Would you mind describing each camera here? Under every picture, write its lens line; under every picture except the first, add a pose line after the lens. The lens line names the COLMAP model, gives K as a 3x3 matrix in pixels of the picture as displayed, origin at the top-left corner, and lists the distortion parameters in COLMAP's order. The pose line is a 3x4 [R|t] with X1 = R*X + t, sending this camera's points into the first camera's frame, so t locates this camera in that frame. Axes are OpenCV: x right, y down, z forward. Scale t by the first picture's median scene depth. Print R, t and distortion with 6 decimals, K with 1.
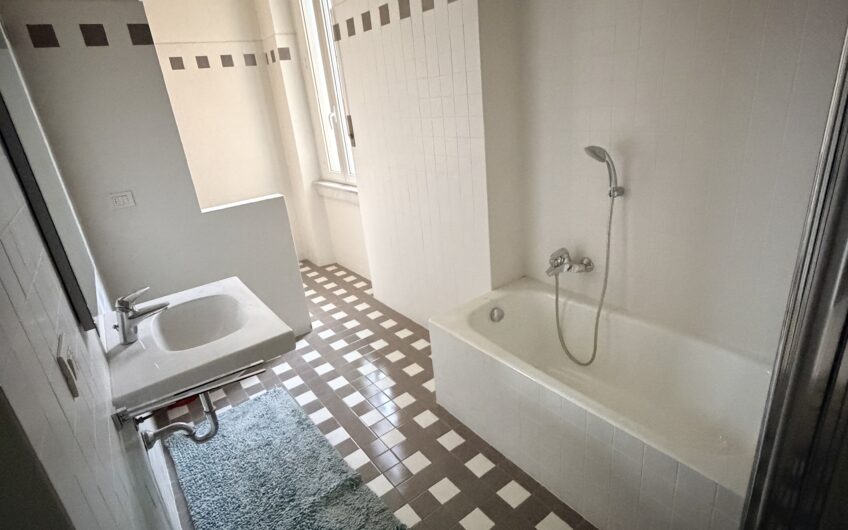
lens RADIAL K [[449.0, 0, 425.5], [0, 449.0, 258.8], [0, 0, 1]] dist [0.004858, 0.000341]
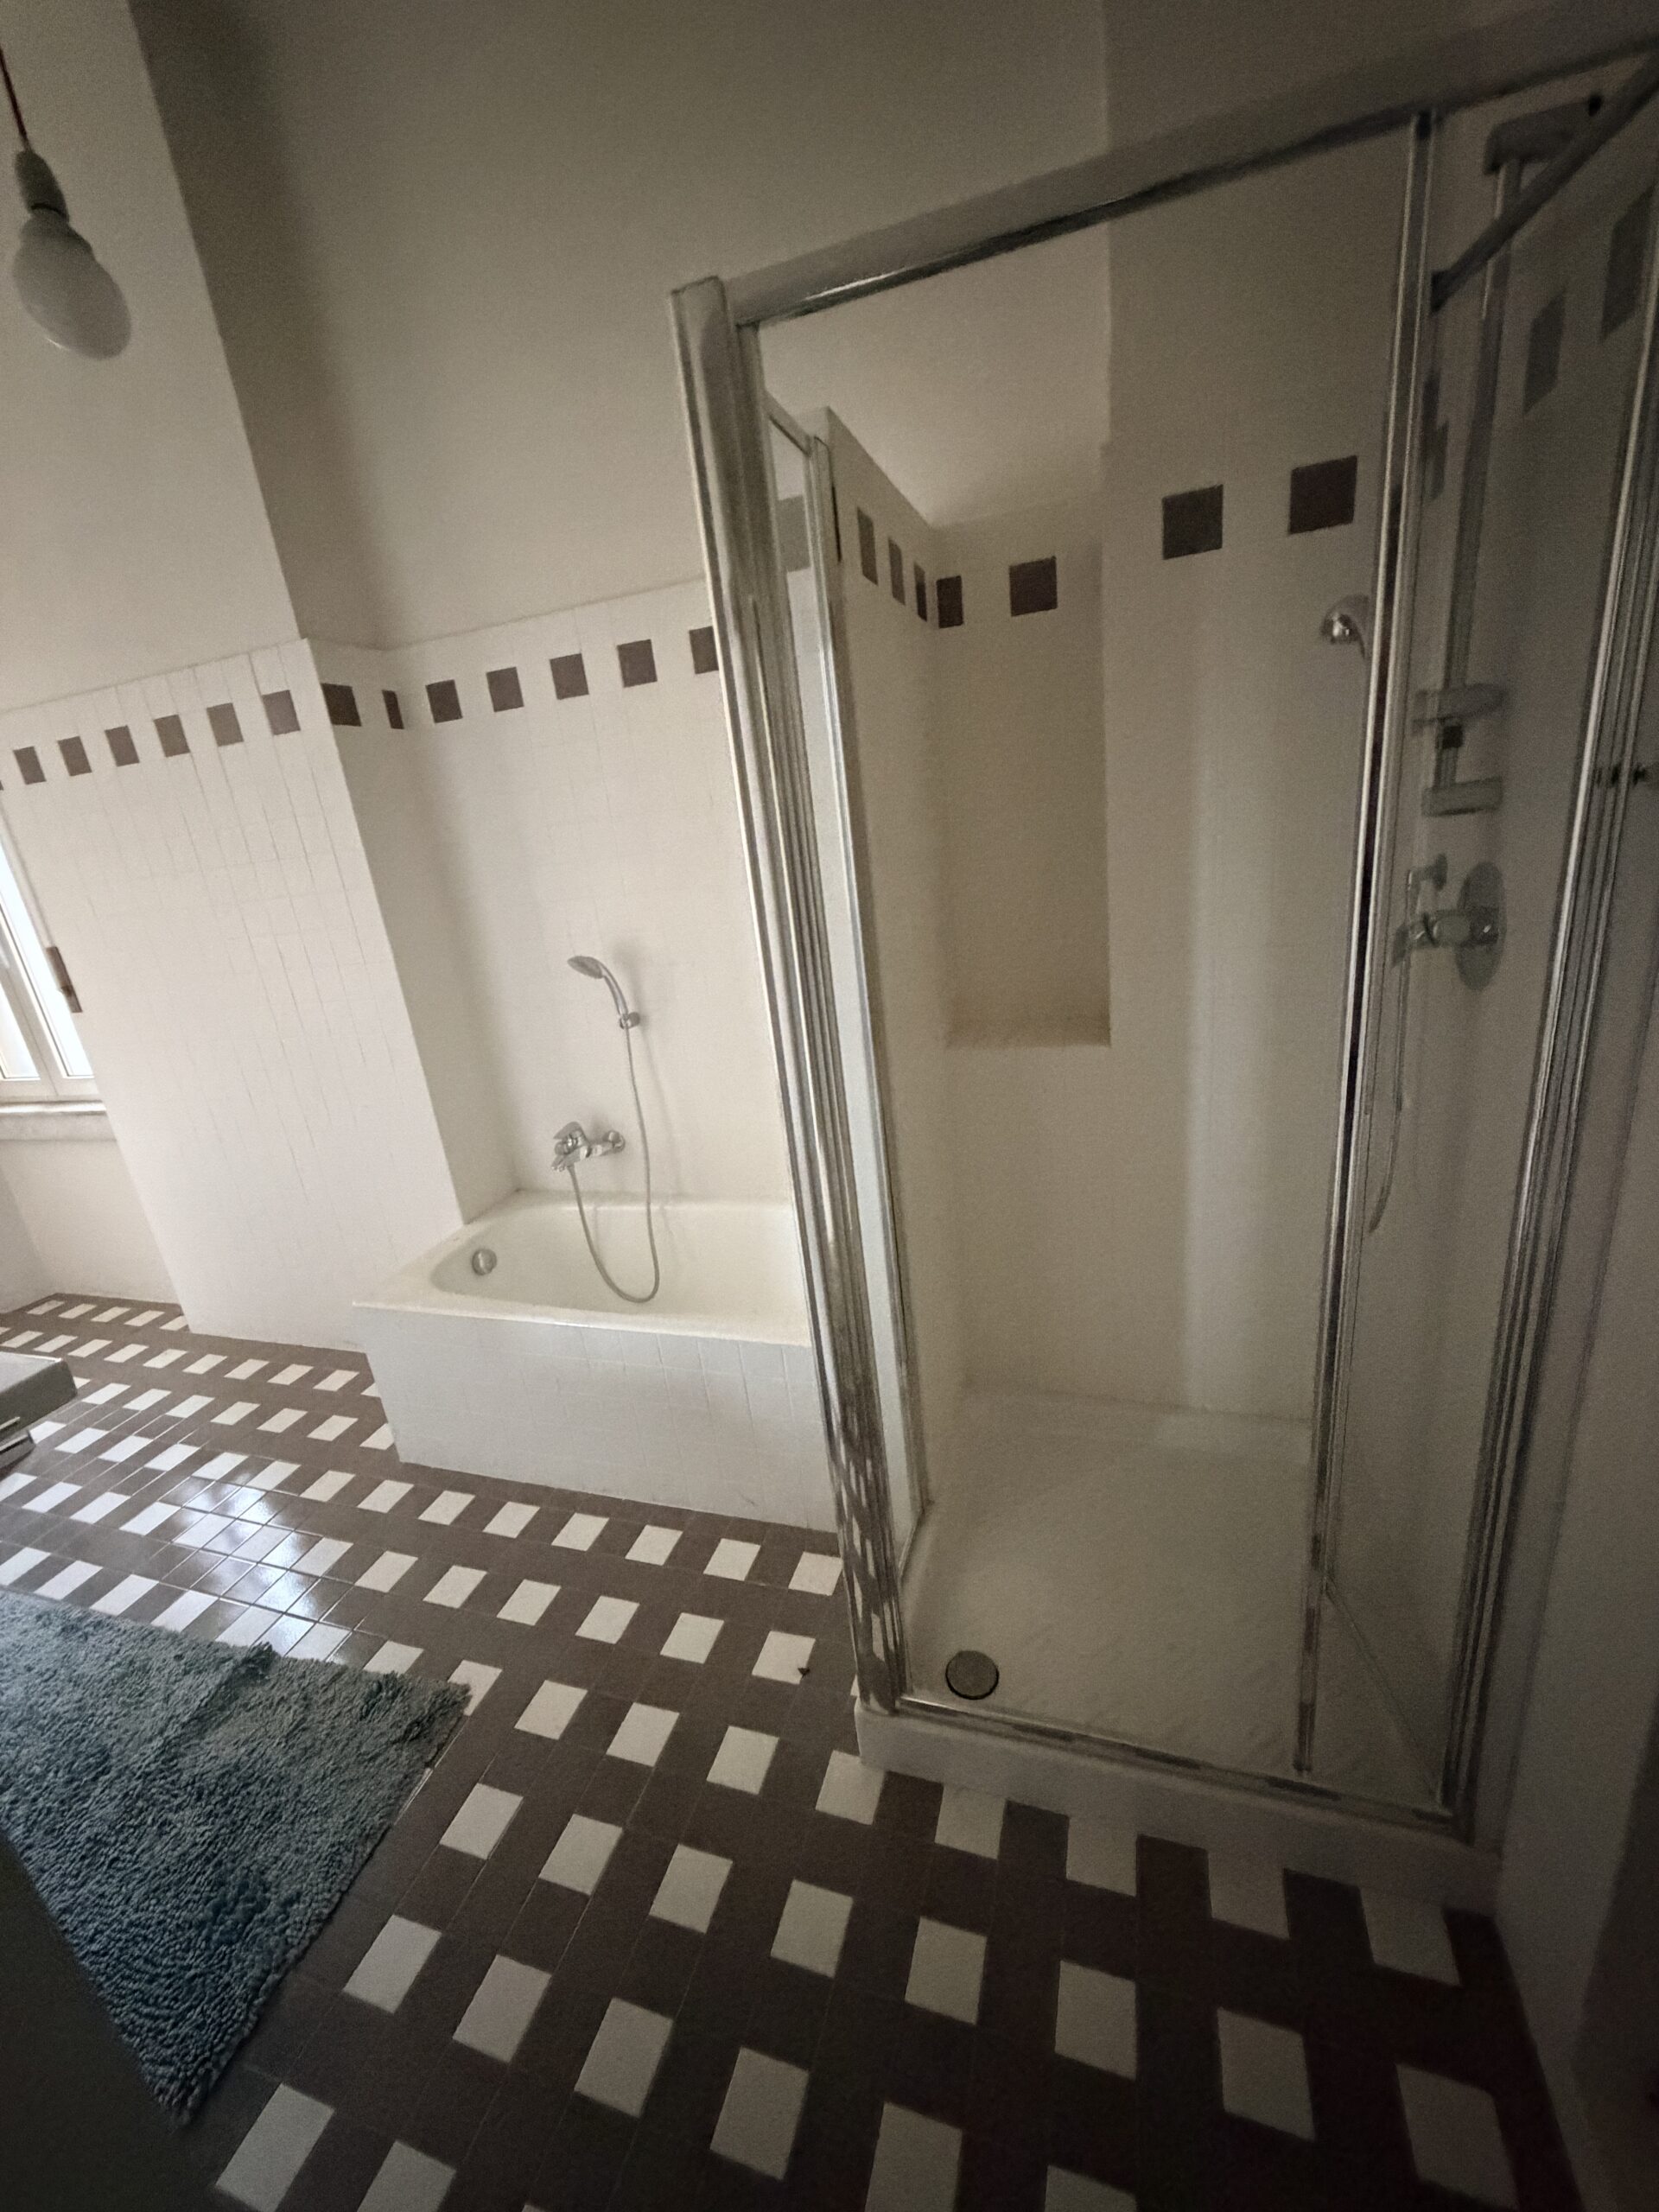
lens RADIAL K [[875.1, 0, 827.9], [0, 875.1, 1096.9], [0, 0, 1]] dist [0.007803, -0.000196]
pose [[0.816837, -0.175124, 0.549644, -0.059850], [0.237234, 0.970485, -0.043348, 0.076351], [-0.525830, 0.165803, 0.834273, -0.191650]]
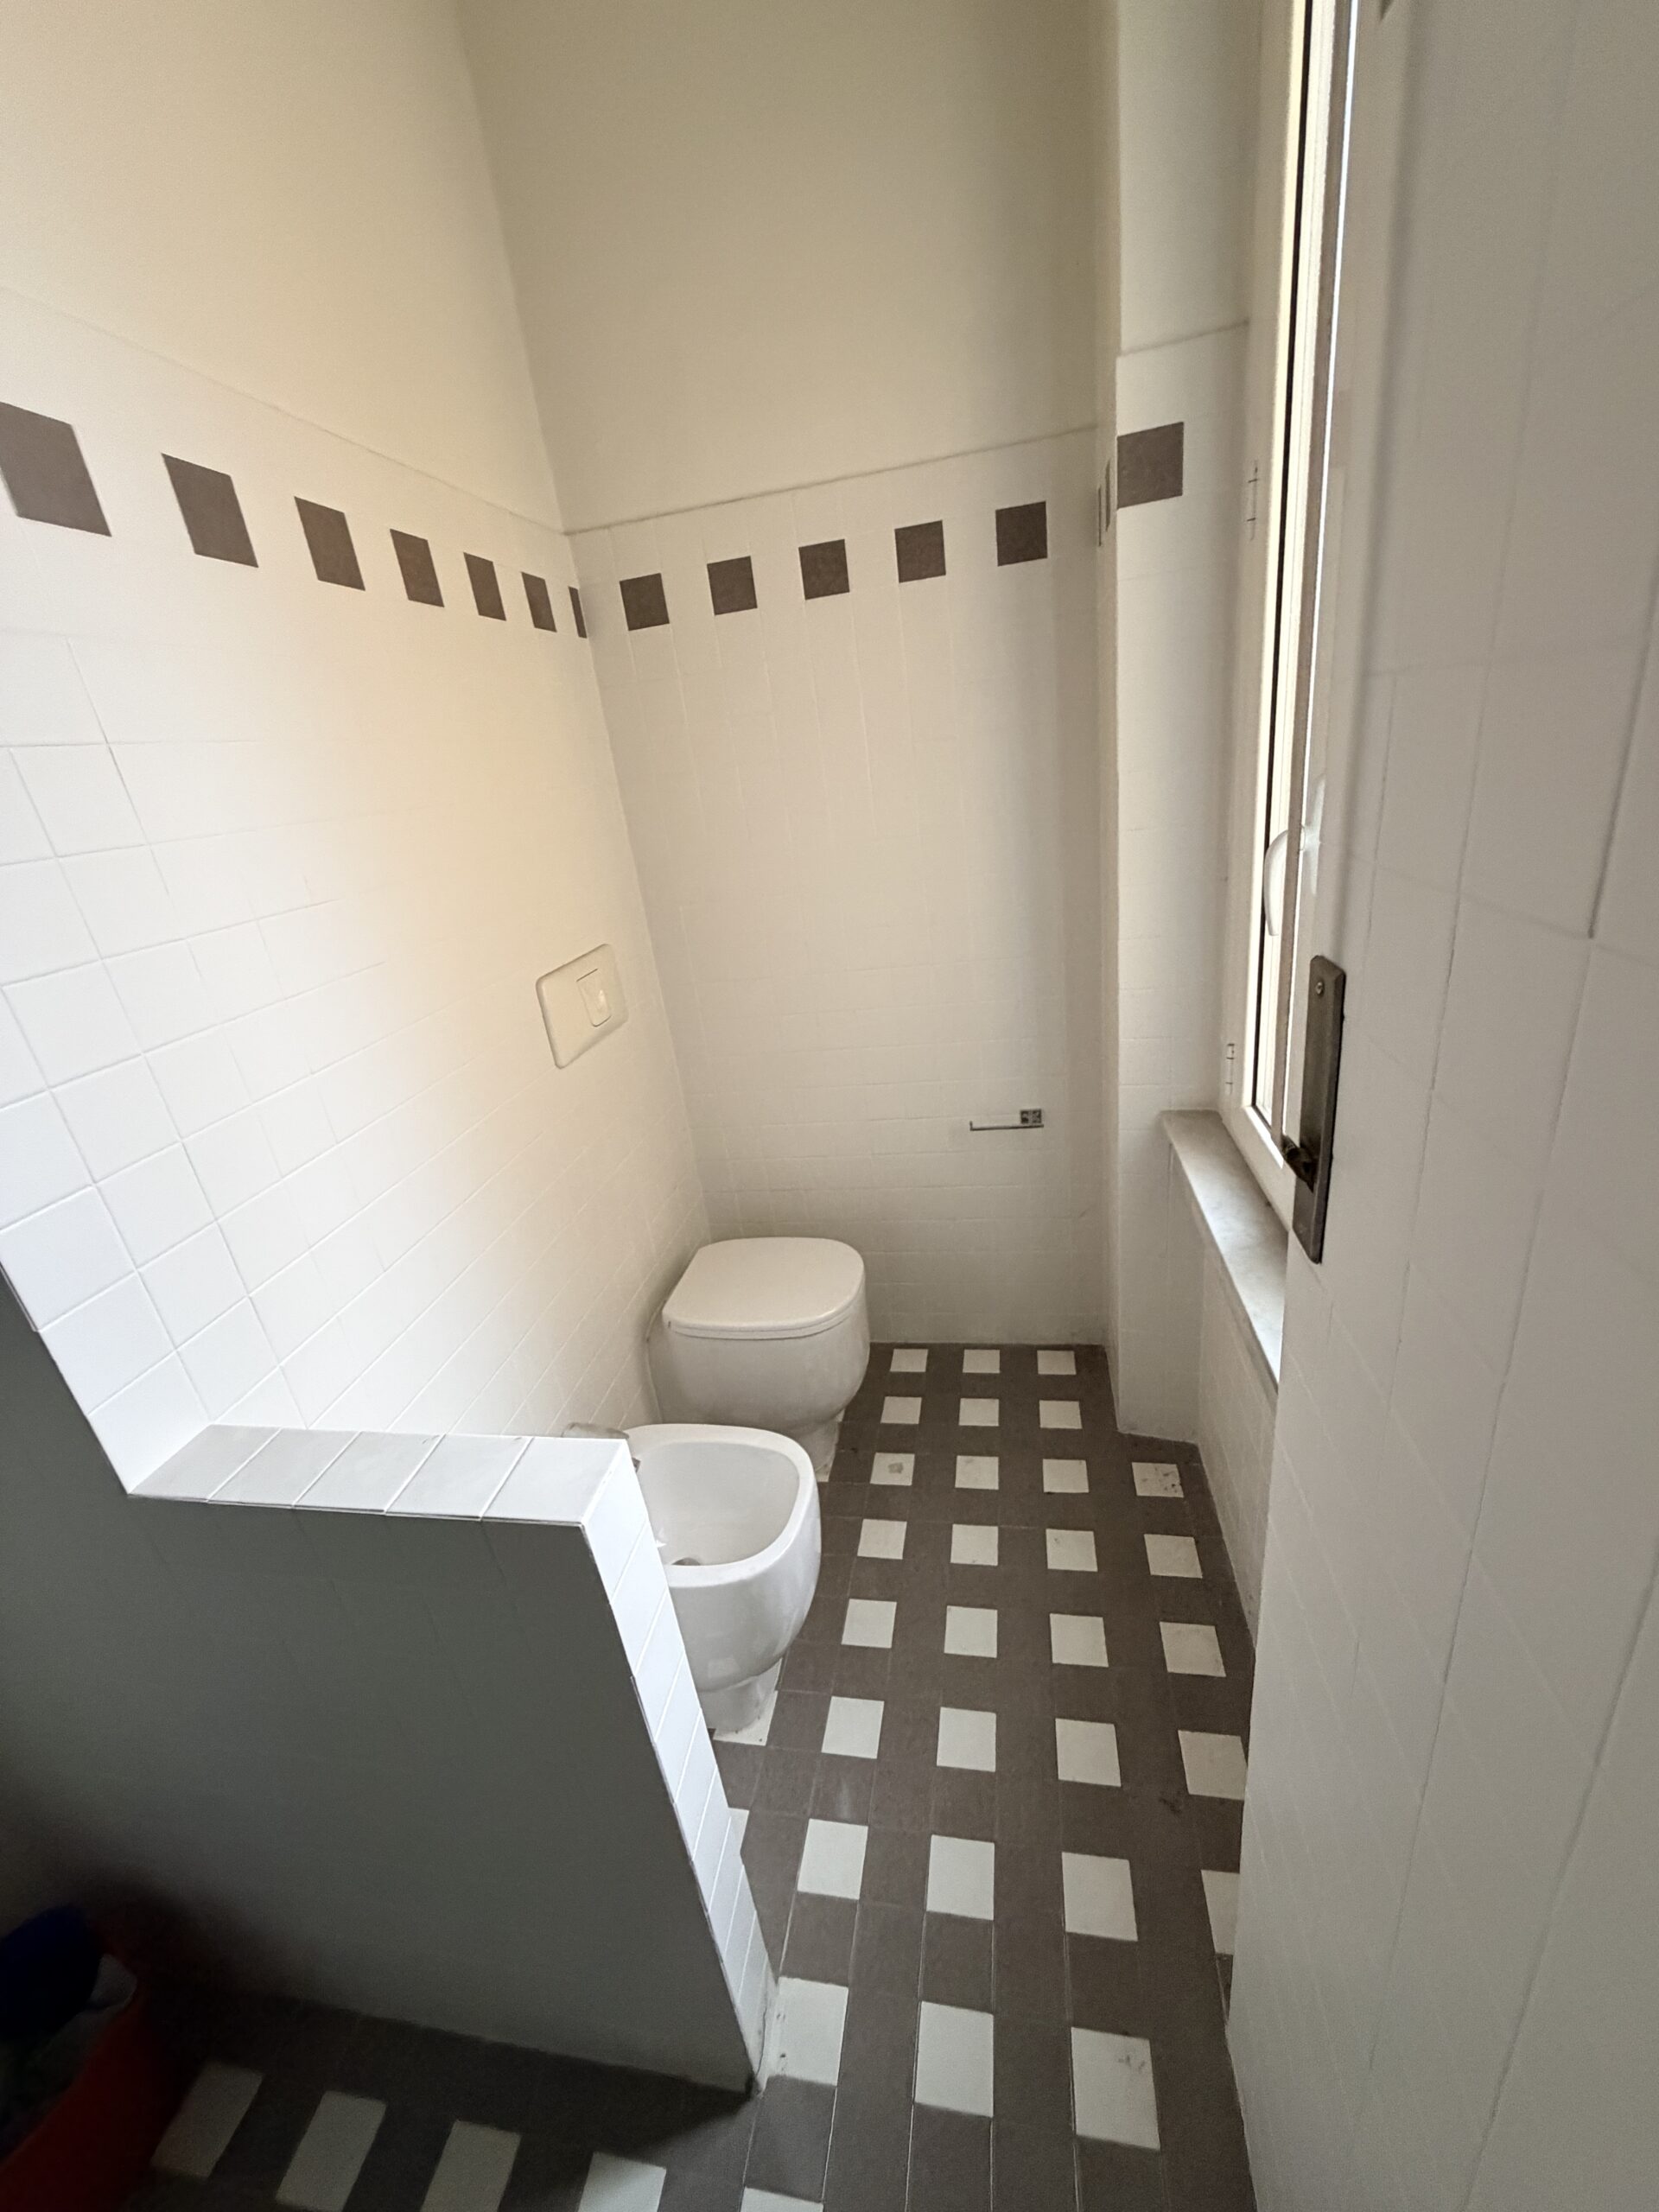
lens RADIAL K [[875.1, 0, 827.9], [0, 875.1, 1096.9], [0, 0, 1]] dist [0.007803, -0.000196]
pose [[0.687783, 0.275227, -0.671718, -0.147364], [-0.202418, 0.961349, 0.186641, -0.426273], [0.697124, 0.007599, 0.716911, 1.077816]]
